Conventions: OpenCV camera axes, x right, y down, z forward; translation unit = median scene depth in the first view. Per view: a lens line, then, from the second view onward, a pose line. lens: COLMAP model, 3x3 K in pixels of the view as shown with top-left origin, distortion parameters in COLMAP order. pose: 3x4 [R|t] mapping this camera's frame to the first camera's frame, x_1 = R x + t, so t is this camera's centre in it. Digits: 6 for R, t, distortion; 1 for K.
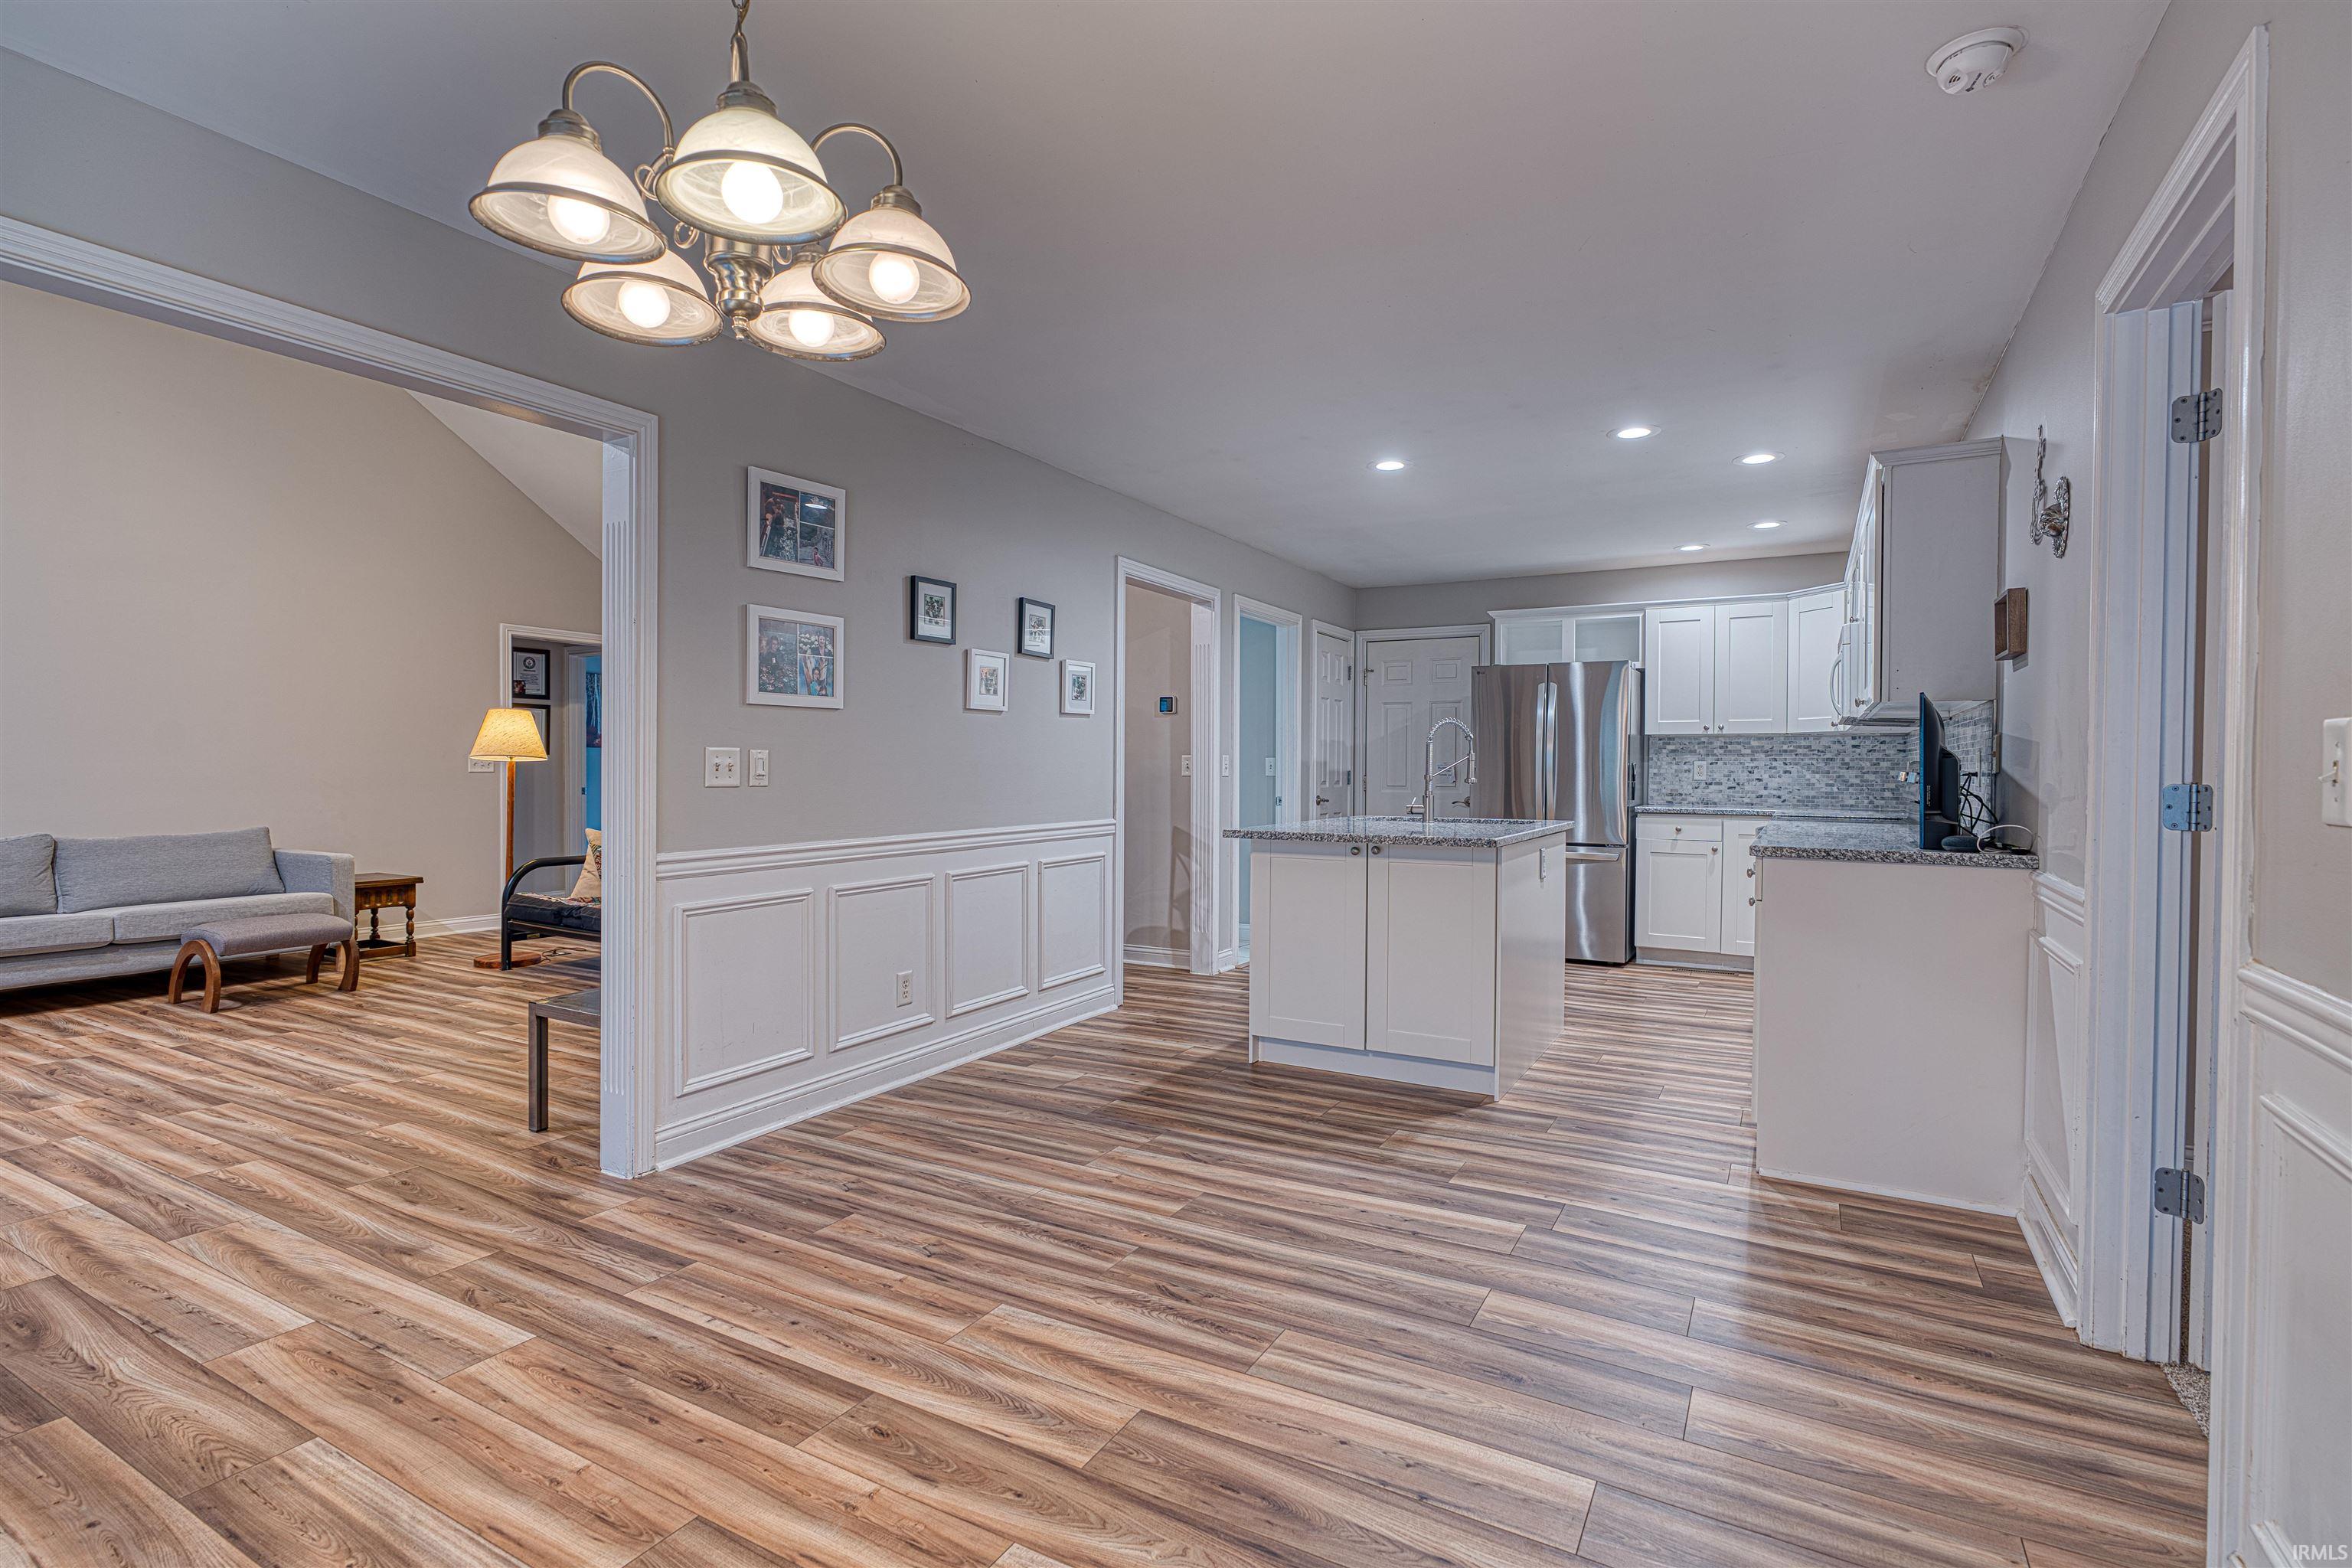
lens RADIAL K [[1108.2, 0, 1180.5], [0, 1108.2, 778.3], [0, 0, 1]] dist [-0.004527, 0.003172]
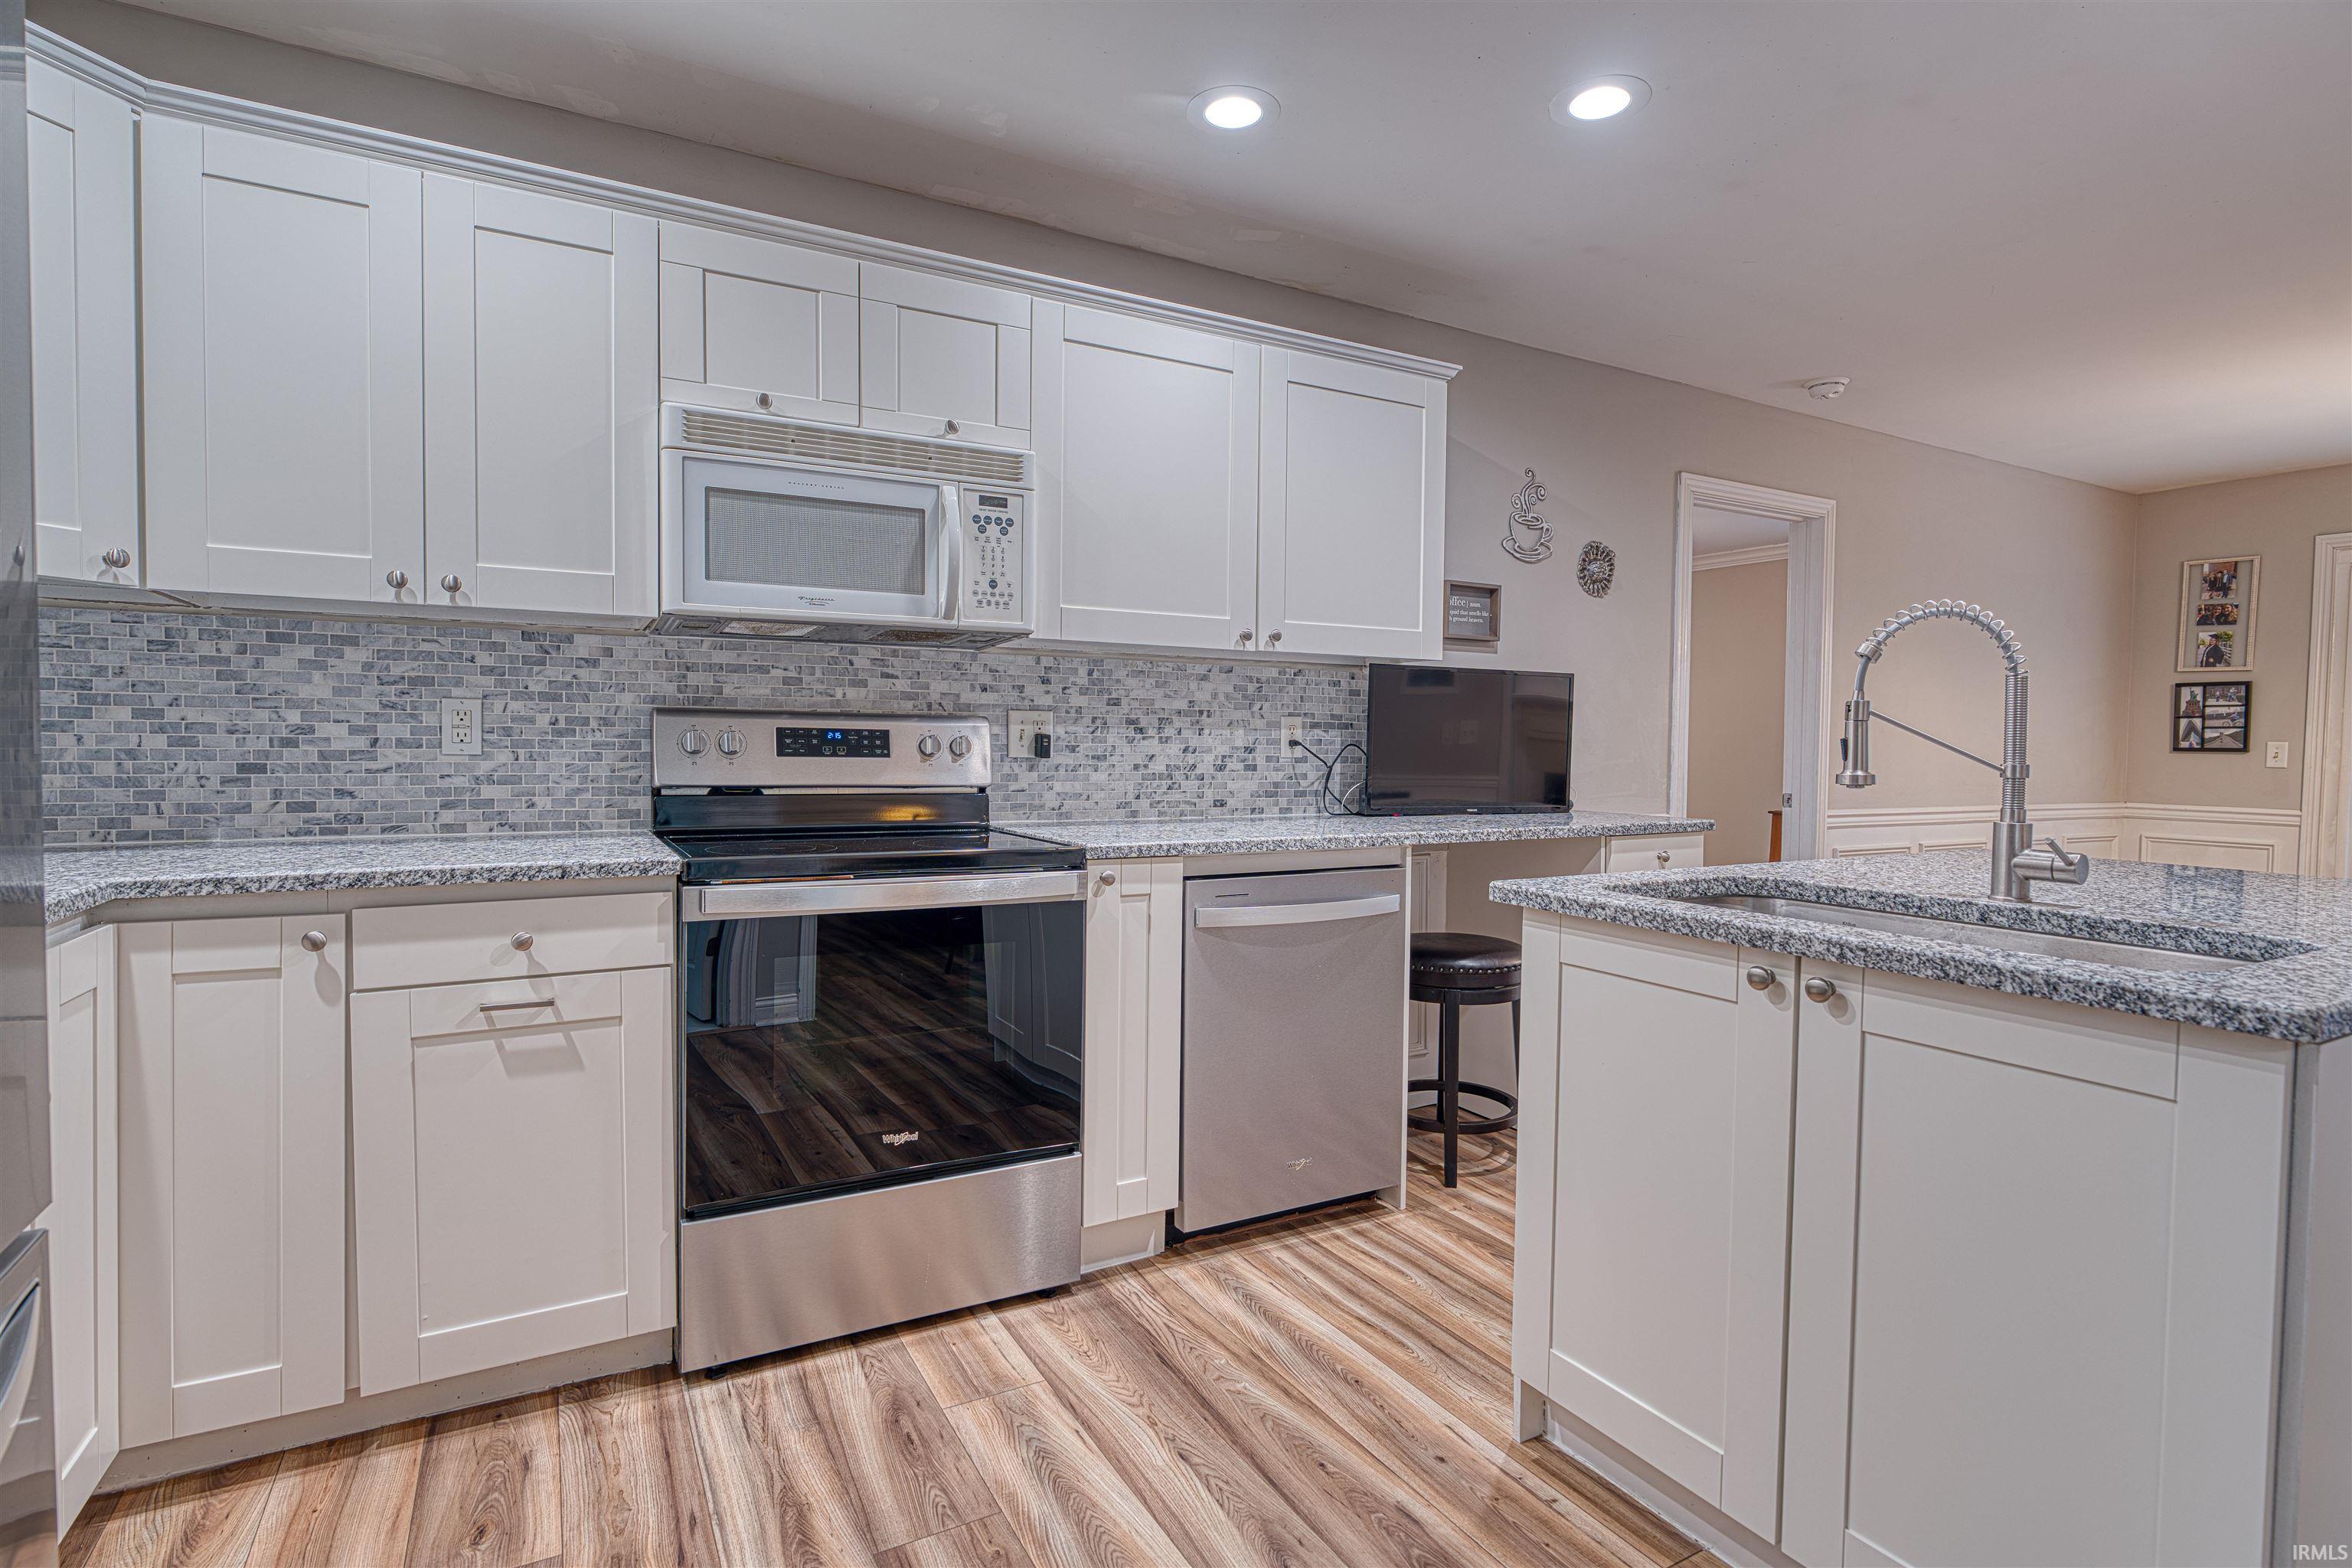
lens RADIAL K [[1155.8, 0, 1181.4], [0, 1155.8, 779.7], [0, 0, 1]] dist [-0.006825, 0.002811]
pose [[-0.852536, -0.033253, 0.521609, 0.328116], [-0.012349, 0.998977, 0.043502, -0.013367], [-0.522522, 0.030646, -0.852075, 1.842048]]
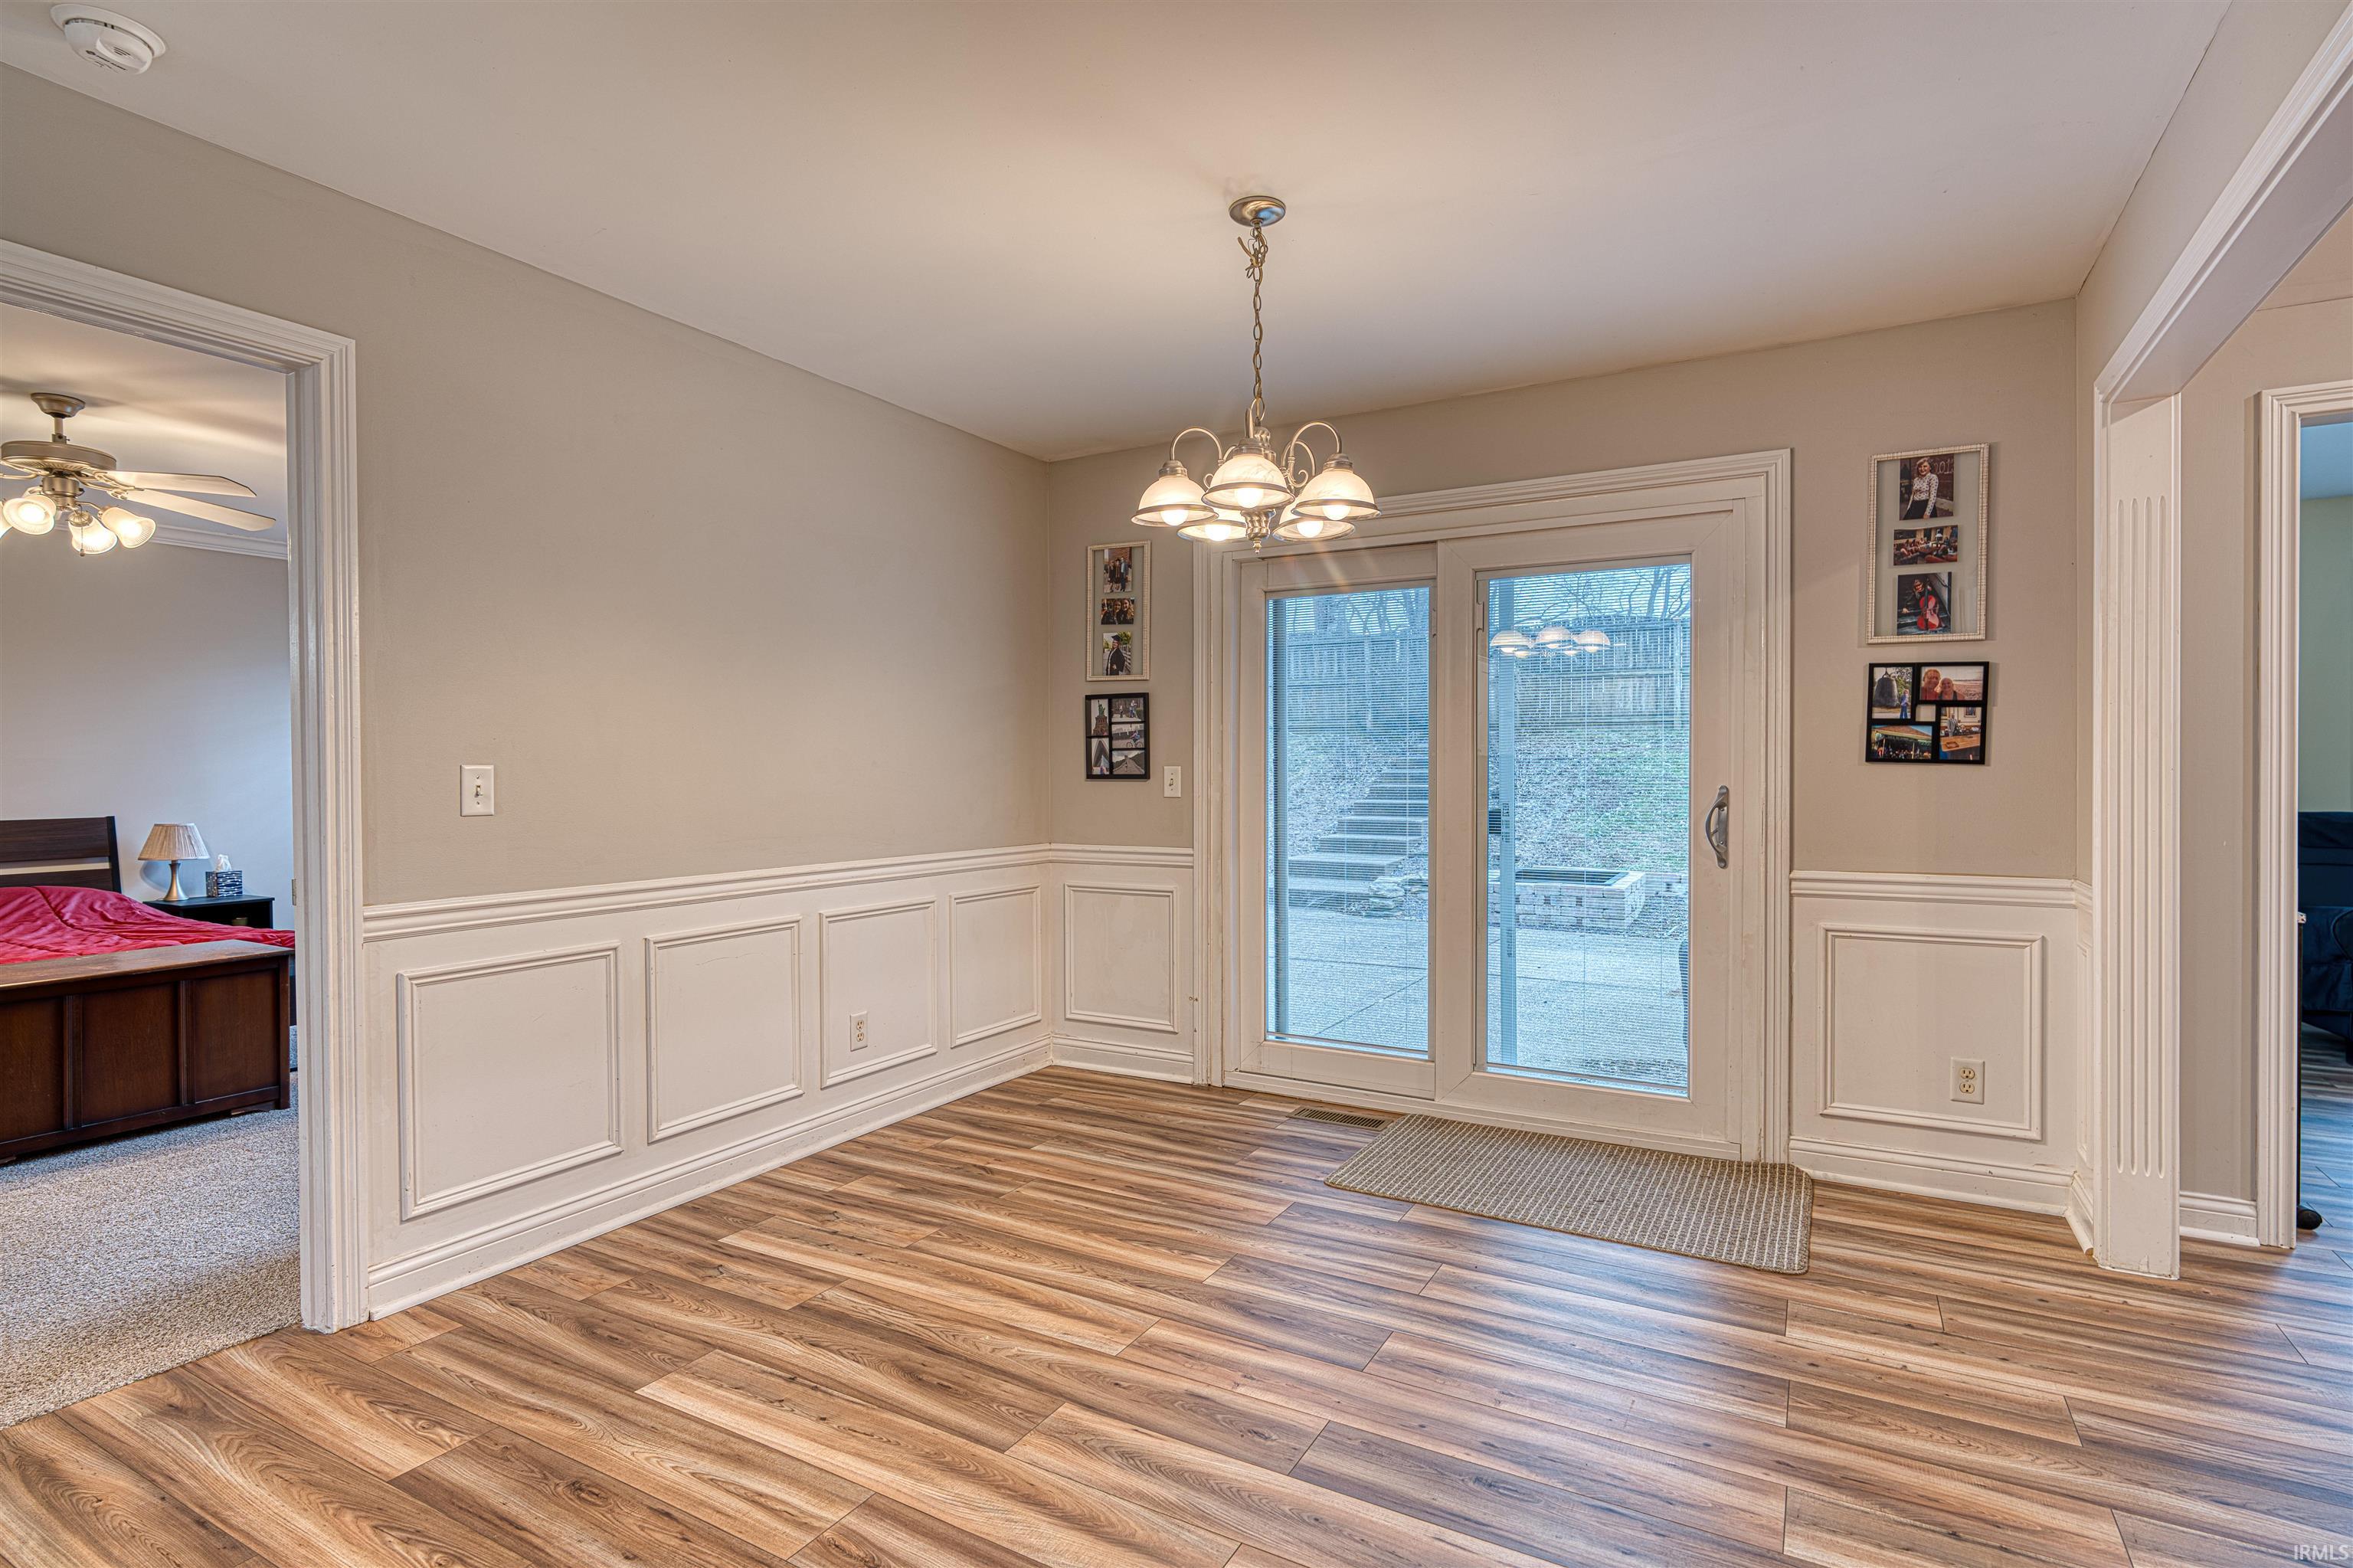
lens RADIAL K [[1156.3, 0, 1180.7], [0, 1156.3, 771.4], [0, 0, 1]] dist [-0.006825, 0.002811]
pose [[-0.999995, -0.000968, 0.003120, -0.105094], [-0.000933, 0.999936, 0.011285, -0.023080], [-0.003131, 0.011282, -0.999931, 1.085440]]
